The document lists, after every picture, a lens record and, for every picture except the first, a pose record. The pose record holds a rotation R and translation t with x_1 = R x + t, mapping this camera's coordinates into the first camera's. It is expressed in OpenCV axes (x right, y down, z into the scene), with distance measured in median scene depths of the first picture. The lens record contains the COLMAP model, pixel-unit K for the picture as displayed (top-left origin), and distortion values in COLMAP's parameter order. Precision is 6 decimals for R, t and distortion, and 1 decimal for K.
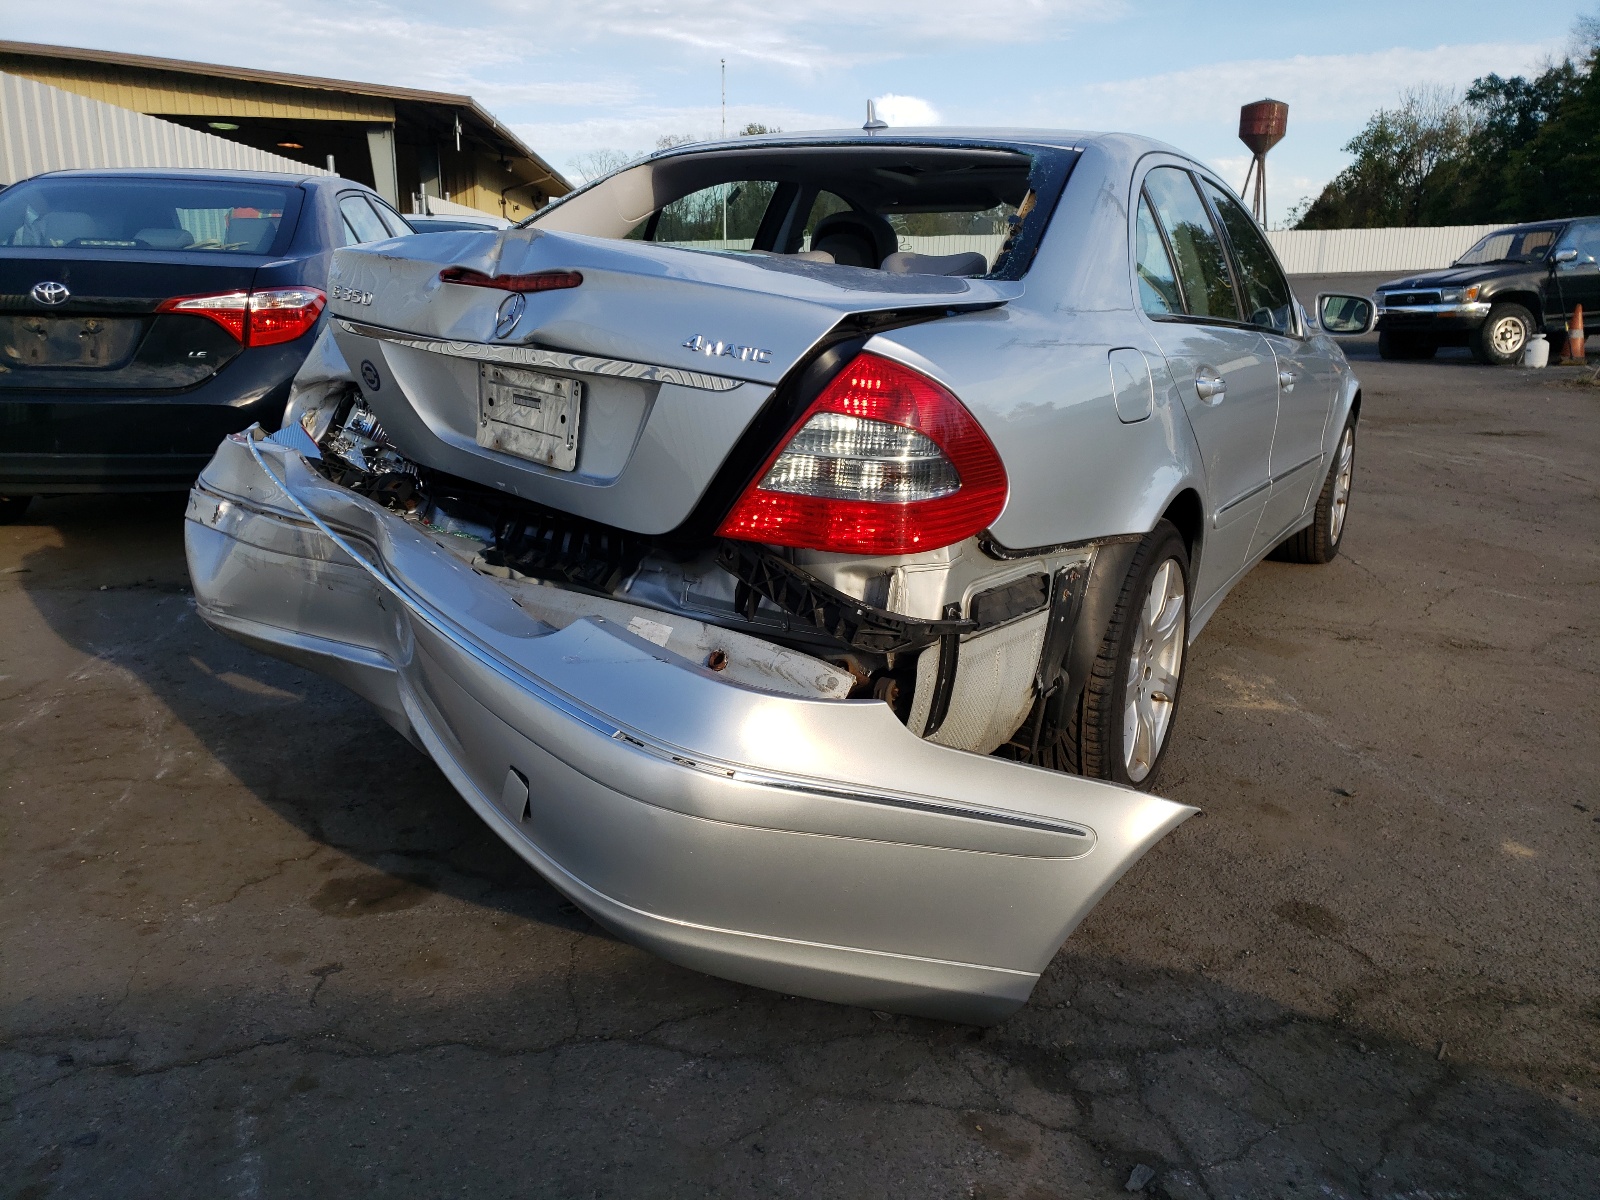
lens RADIAL K [[1243.0, 0, 800.0], [0, 1243.0, 600.0], [0, 0, 1]] dist [0.033137, 0.001293]
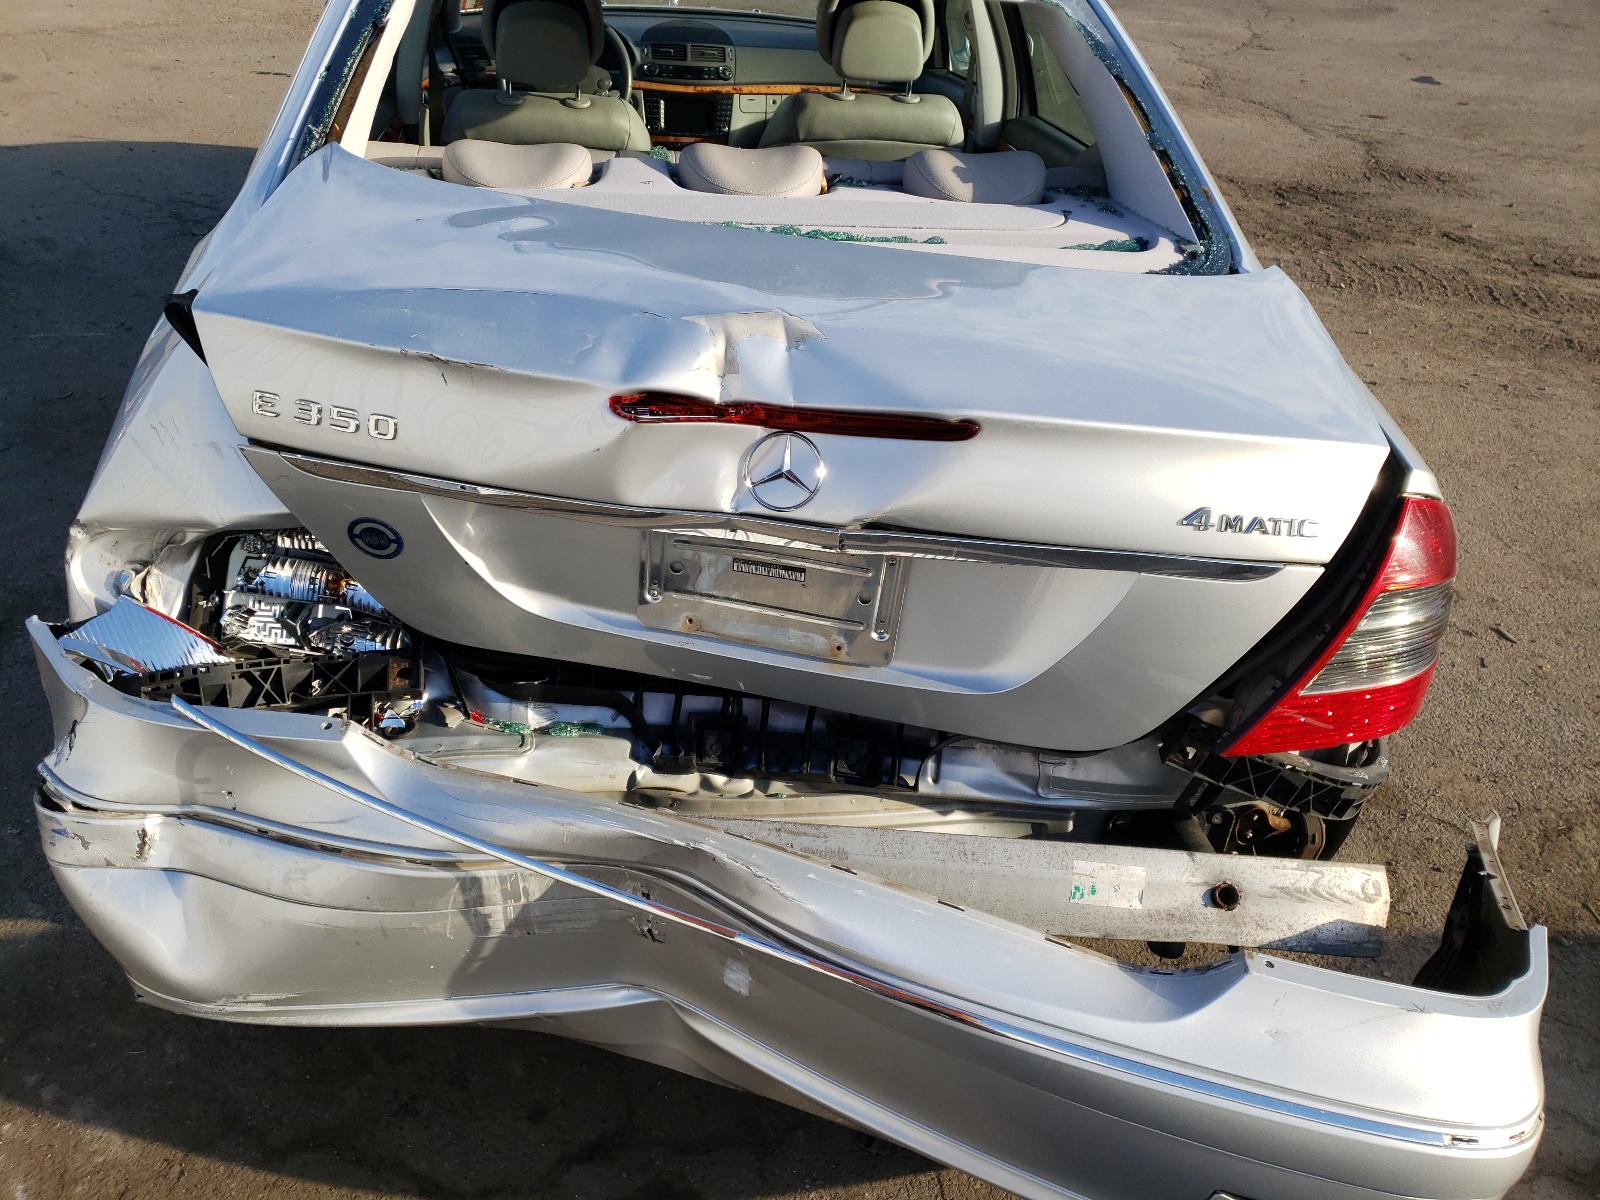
lens RADIAL K [[1243.0, 0, 800.0], [0, 1243.0, 600.0], [0, 0, 1]] dist [0.033137, 0.001293]
pose [[0.829333, -0.286098, 0.479952, -0.415120], [0.127671, 0.933272, 0.335713, -0.287332], [-0.543973, -0.217142, 0.810520, 0.369919]]
